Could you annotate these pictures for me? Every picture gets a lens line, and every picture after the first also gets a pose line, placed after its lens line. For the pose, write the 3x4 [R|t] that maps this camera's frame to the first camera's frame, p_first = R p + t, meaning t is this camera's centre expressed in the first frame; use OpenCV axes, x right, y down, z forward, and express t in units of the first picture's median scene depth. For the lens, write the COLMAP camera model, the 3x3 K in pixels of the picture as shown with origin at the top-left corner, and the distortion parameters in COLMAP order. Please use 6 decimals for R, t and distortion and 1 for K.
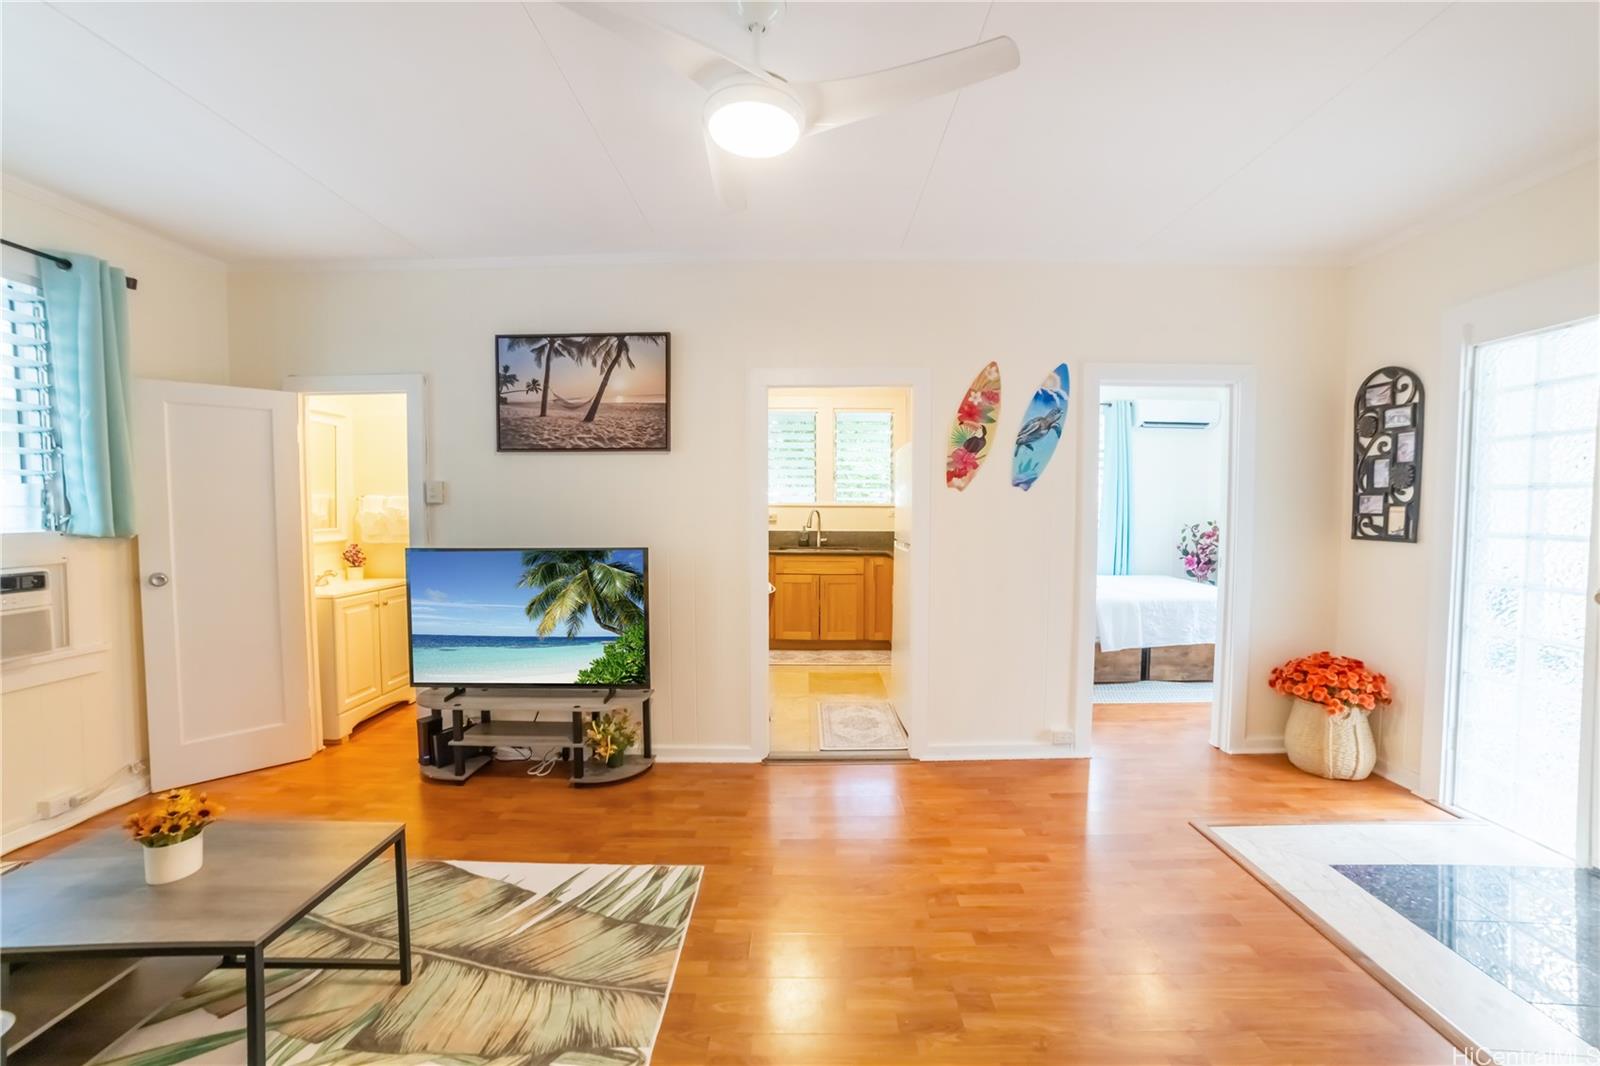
lens RADIAL K [[644.4, 0, 819.8], [0, 644.4, 533.7], [0, 0, 1]] dist [-0.019328, 0.000183]
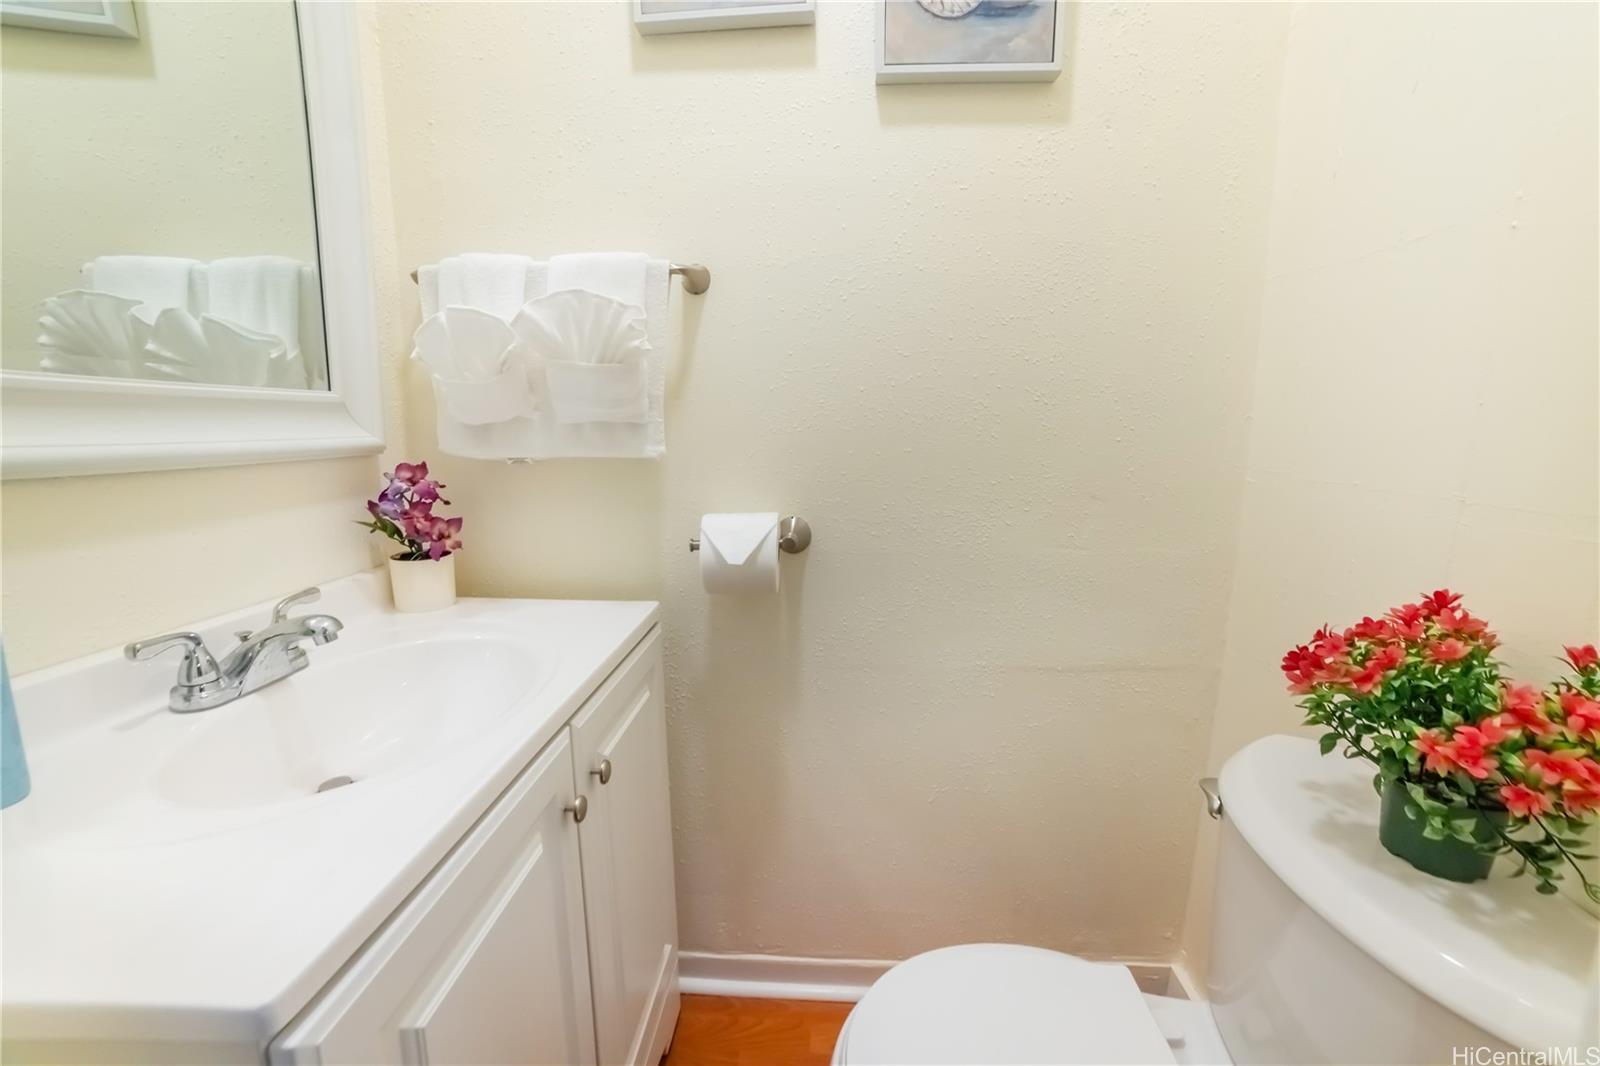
lens RADIAL K [[644.9, 0, 798.5], [0, 644.9, 522.2], [0, 0, 1]] dist [-0.002155, -0.000023]
pose [[0.997983, 0.000616, -0.063480, -0.736518], [0.005384, 0.995529, 0.094303, 0.021424], [0.063255, -0.094454, 0.993518, 0.990977]]
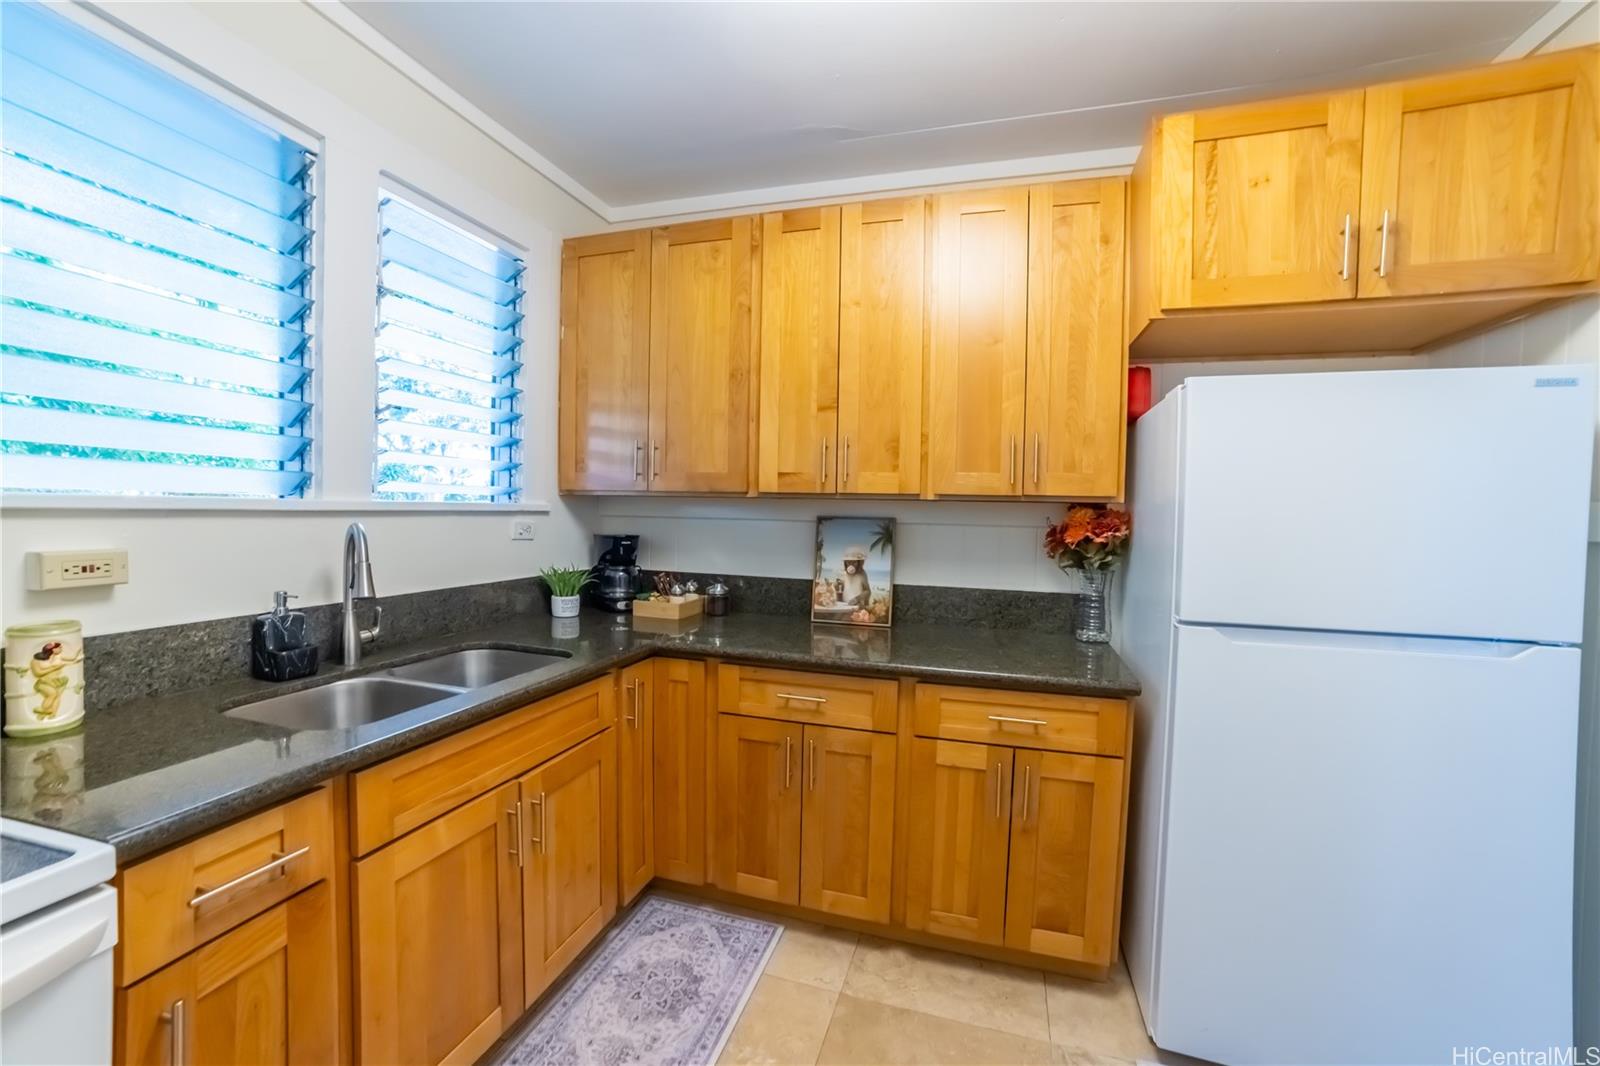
lens RADIAL K [[656.3, 0, 801.7], [0, 656.3, 527.9], [0, 0, 1]] dist [-0.057661, 0.037847]
pose [[0.320665, -0.026333, 0.946826, -0.372272], [0.021925, 0.999552, 0.020374, -0.071860], [-0.946939, 0.014226, 0.321099, 1.425255]]
